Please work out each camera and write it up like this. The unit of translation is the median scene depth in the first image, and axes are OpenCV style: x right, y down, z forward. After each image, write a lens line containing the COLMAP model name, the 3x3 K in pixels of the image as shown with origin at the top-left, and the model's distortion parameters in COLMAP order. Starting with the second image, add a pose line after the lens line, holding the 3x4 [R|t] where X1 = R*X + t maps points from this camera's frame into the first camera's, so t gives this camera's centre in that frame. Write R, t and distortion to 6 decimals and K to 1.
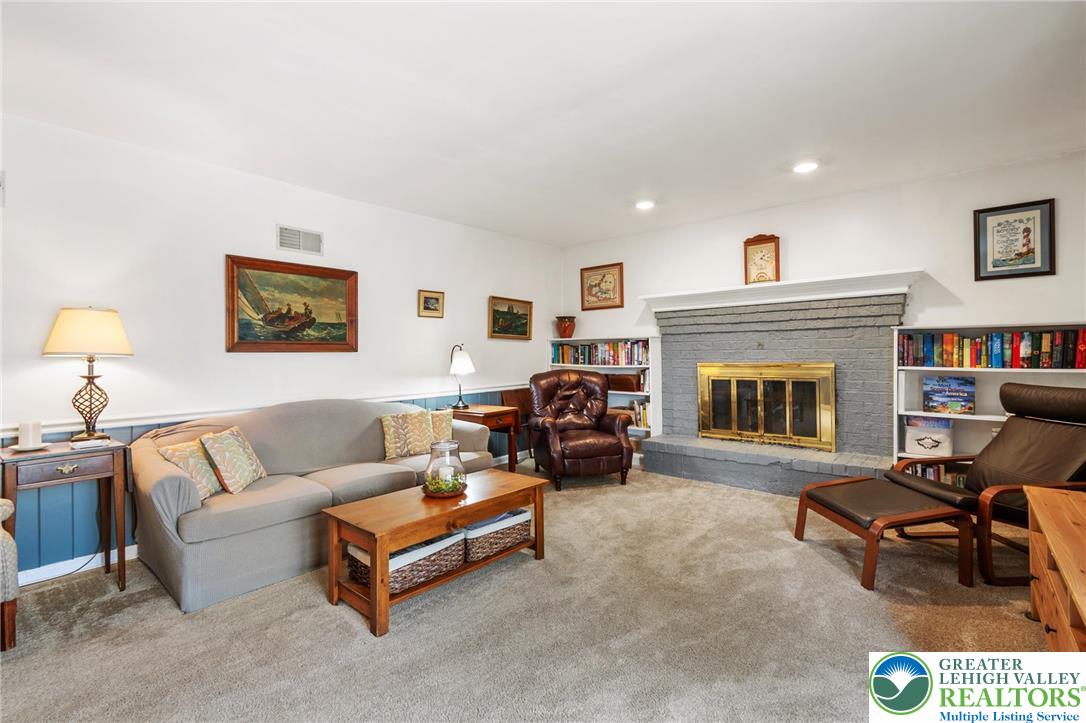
lens RADIAL K [[486.2, 0, 543.0], [0, 486.2, 361.5], [0, 0, 1]] dist [-0.000872, -0.000266]
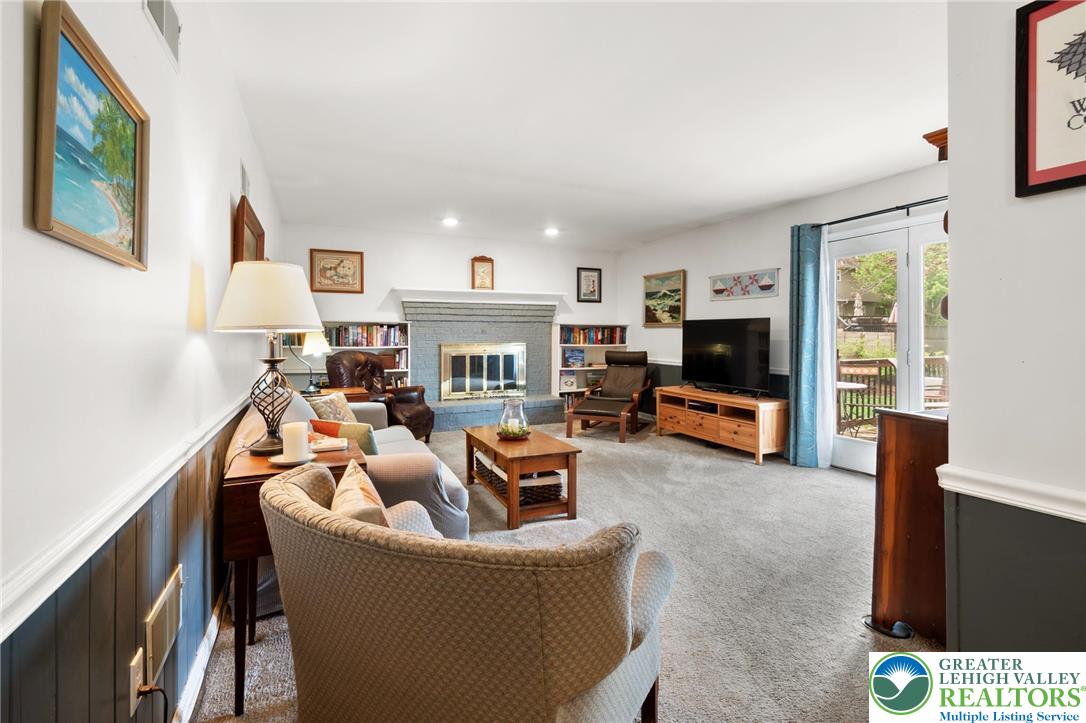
lens RADIAL K [[486.2, 0, 543.0], [0, 486.2, 361.5], [0, 0, 1]] dist [-0.000872, -0.000266]
pose [[0.427006, -0.036133, 0.903527, -0.816906], [0.008519, 0.999318, 0.035938, 0.006728], [-0.904209, -0.007648, 0.427022, 0.209626]]
